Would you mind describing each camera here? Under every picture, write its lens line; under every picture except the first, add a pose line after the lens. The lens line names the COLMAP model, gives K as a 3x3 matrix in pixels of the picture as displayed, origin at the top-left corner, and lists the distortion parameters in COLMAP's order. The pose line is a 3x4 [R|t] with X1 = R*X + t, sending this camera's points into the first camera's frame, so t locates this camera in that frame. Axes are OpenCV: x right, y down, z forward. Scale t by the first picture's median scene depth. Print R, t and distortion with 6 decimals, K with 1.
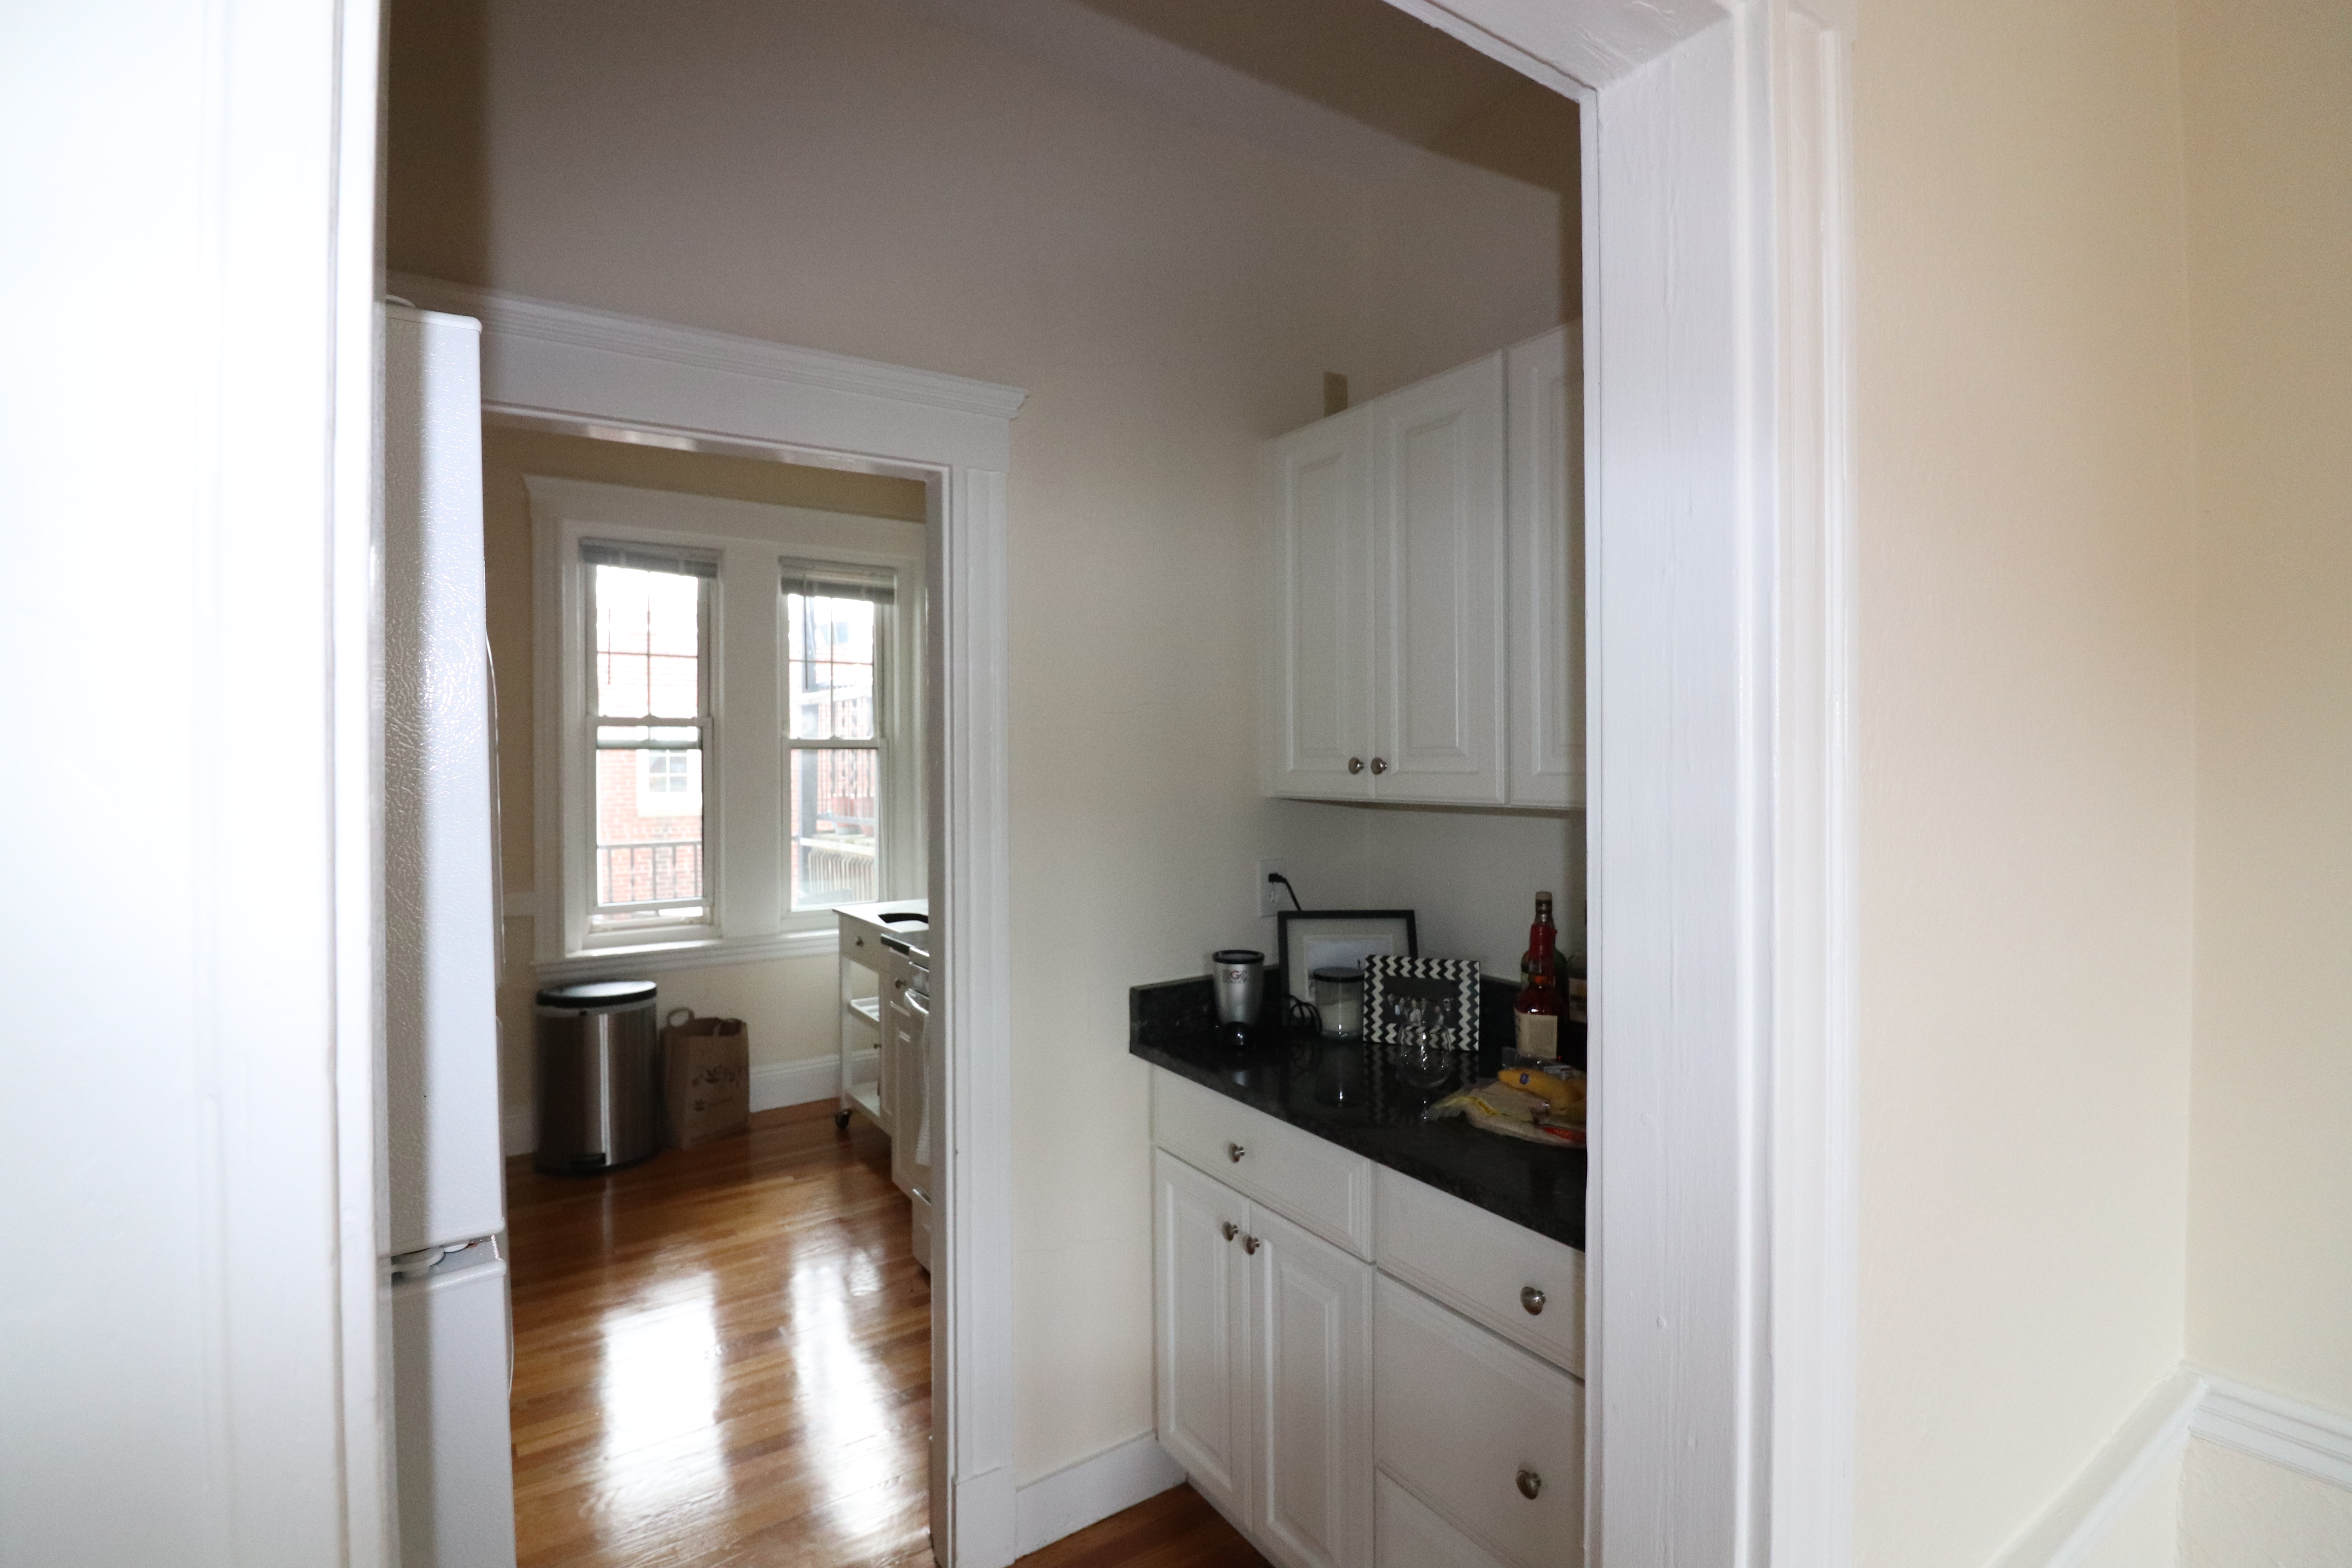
lens RADIAL K [[1102.9, 0, 1165.0], [0, 1102.9, 764.9], [0, 0, 1]] dist [0.000000, -0.013763]
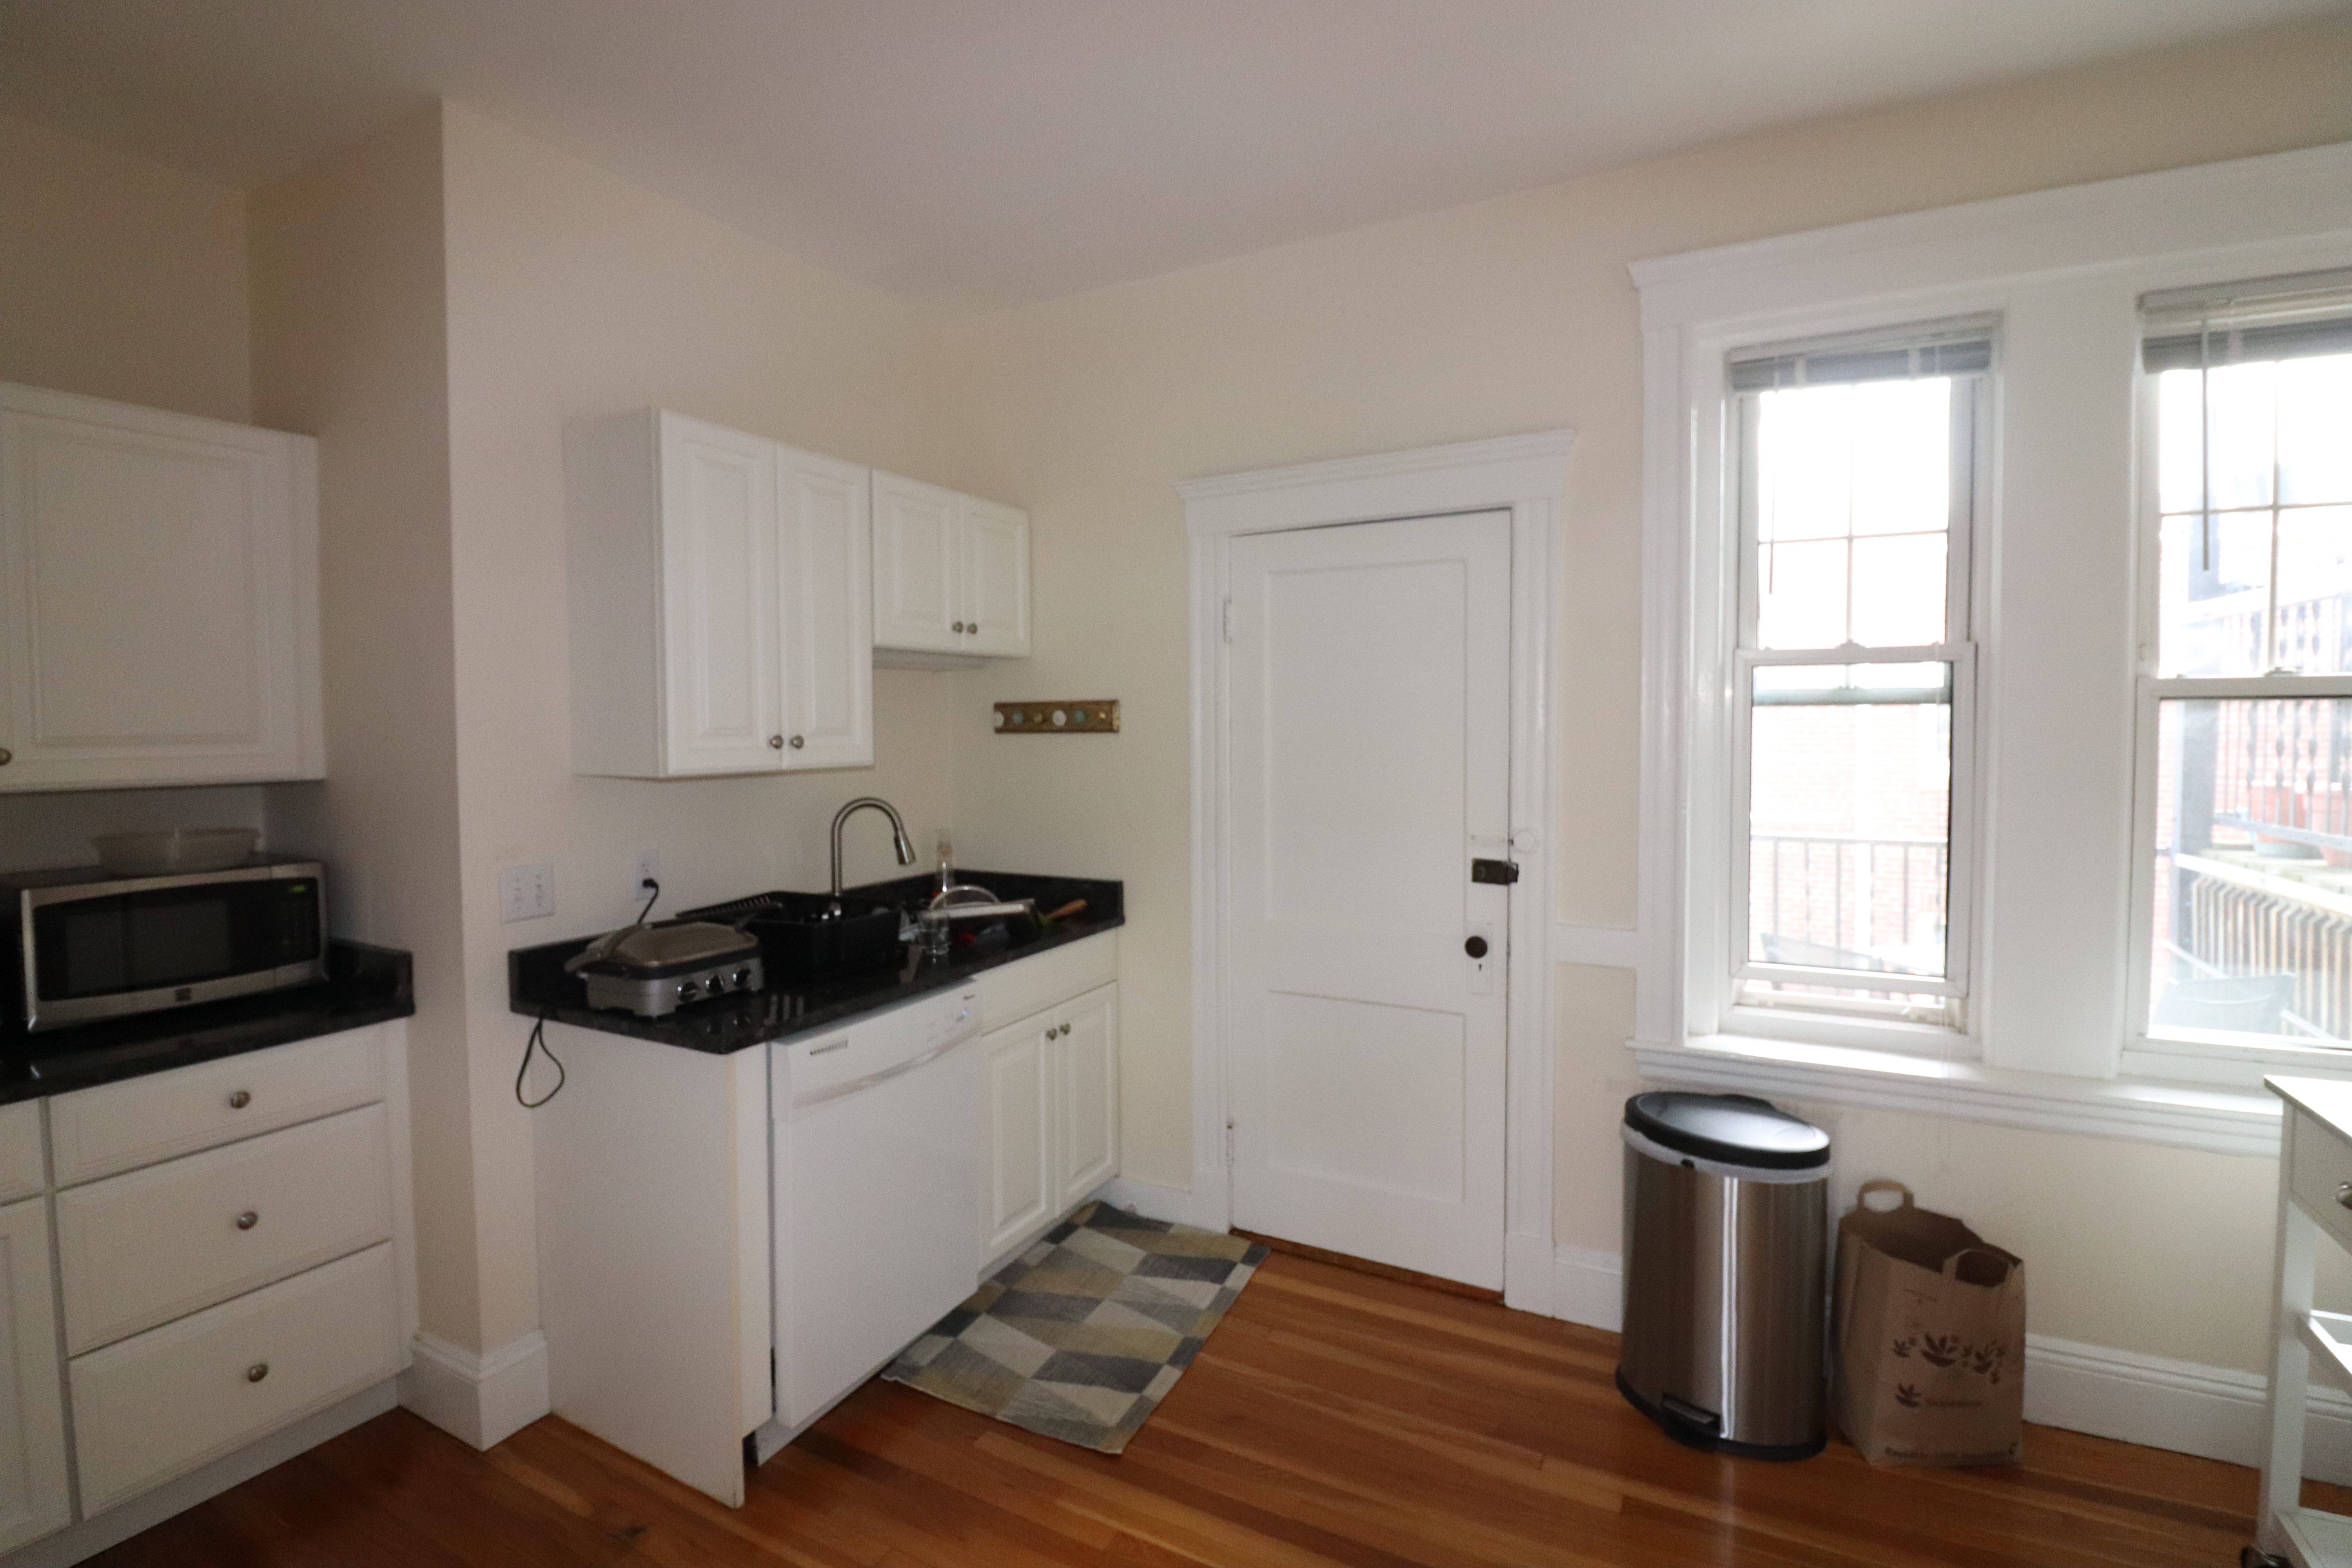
lens RADIAL K [[1080.7, 0, 1195.9], [0, 1080.7, 772.7], [0, 0, 1]] dist [-0.001038, -0.012371]
pose [[0.488677, 0.037439, -0.871661, -0.144502], [0.003919, 0.998975, 0.045104, -0.005674], [0.872456, -0.025457, 0.488029, 0.428670]]
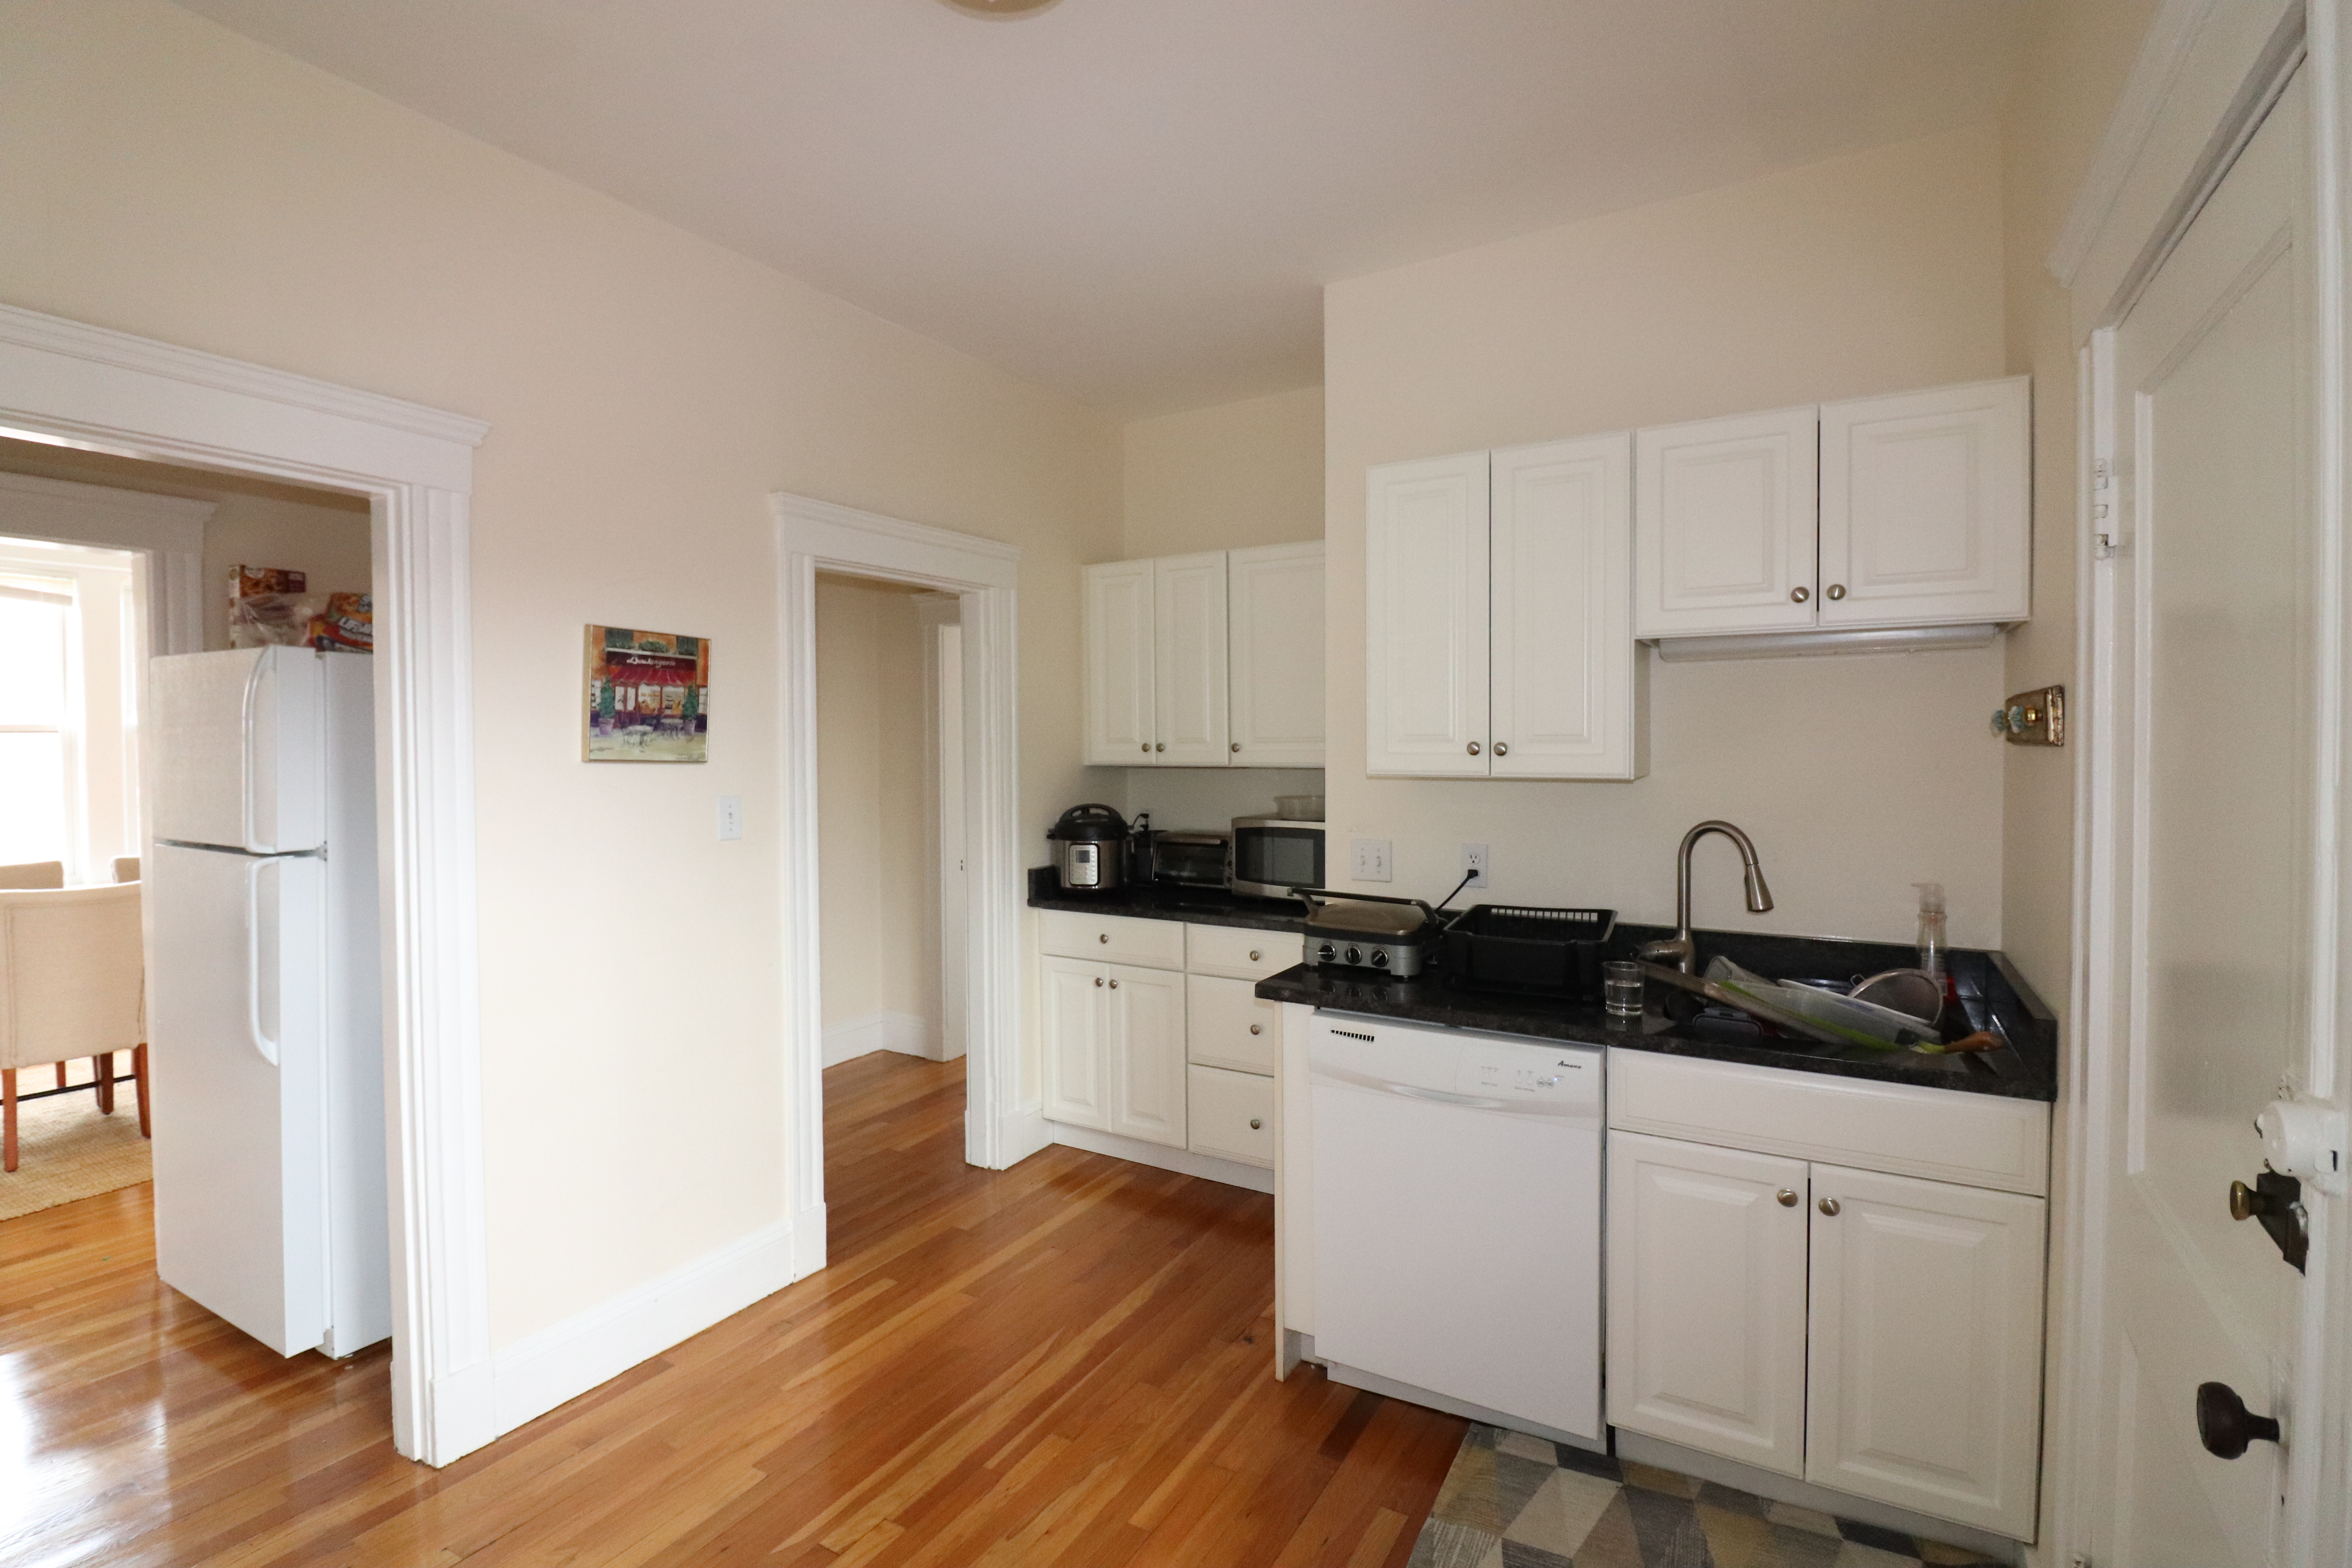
lens RADIAL K [[1102.9, 0, 1165.0], [0, 1102.9, 764.9], [0, 0, 1]] dist [0.000000, -0.013763]
pose [[-0.901335, 0.017903, -0.432753, -0.338292], [0.004725, 0.999492, 0.031507, -0.008010], [0.433098, 0.026354, -0.900962, 0.962047]]
